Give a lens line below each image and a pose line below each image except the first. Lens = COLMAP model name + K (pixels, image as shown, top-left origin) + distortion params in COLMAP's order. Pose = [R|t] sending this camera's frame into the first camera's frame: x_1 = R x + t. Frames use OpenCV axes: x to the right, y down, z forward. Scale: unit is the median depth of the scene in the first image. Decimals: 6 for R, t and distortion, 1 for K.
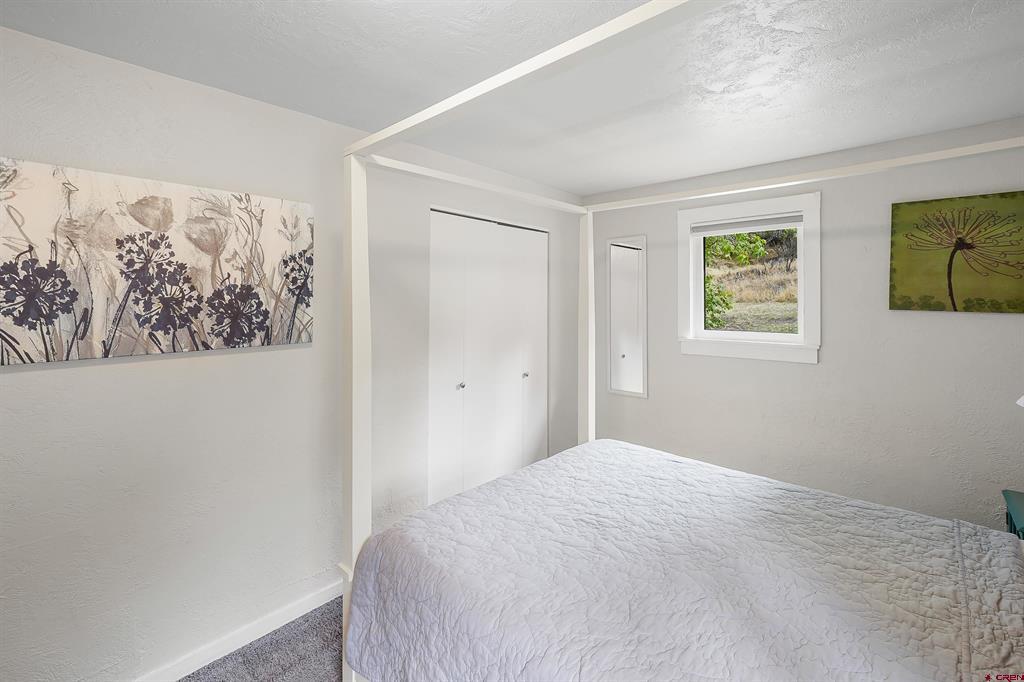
lens RADIAL K [[449.1, 0, 509.9], [0, 449.1, 301.9], [0, 0, 1]] dist [-0.023950, 0.000167]
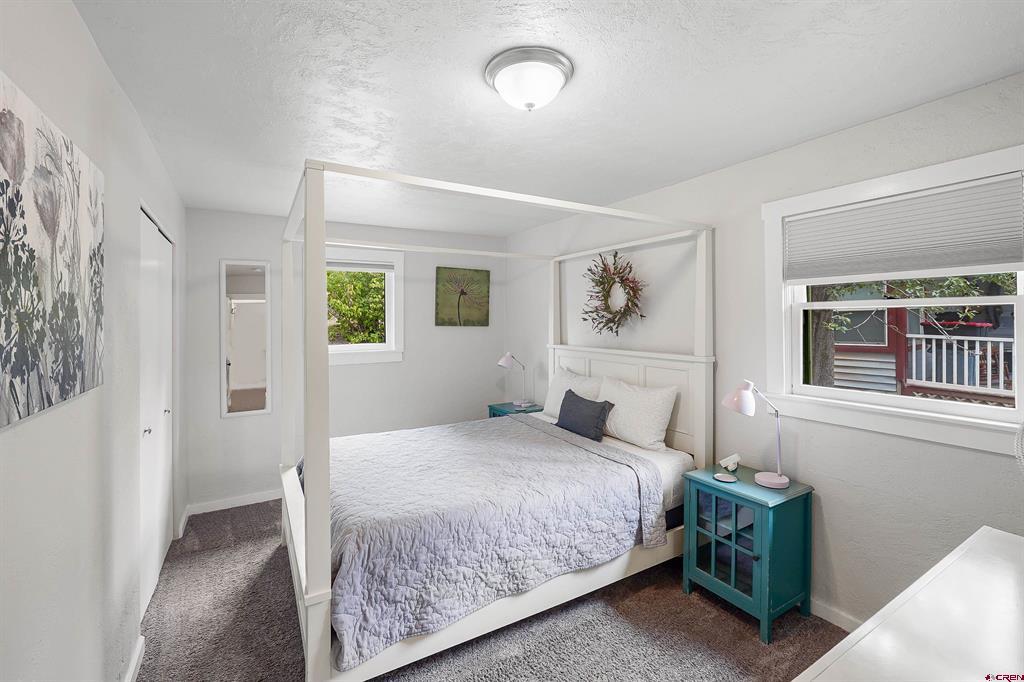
lens RADIAL K [[435.7, 0, 512.3], [0, 435.7, 329.6], [0, 0, 1]] dist [-0.003978, -0.000086]
pose [[0.285396, -0.020229, 0.958196, -0.920590], [0.014350, 0.999755, 0.016833, 0.008522], [-0.958302, 0.008946, 0.285616, 0.253072]]
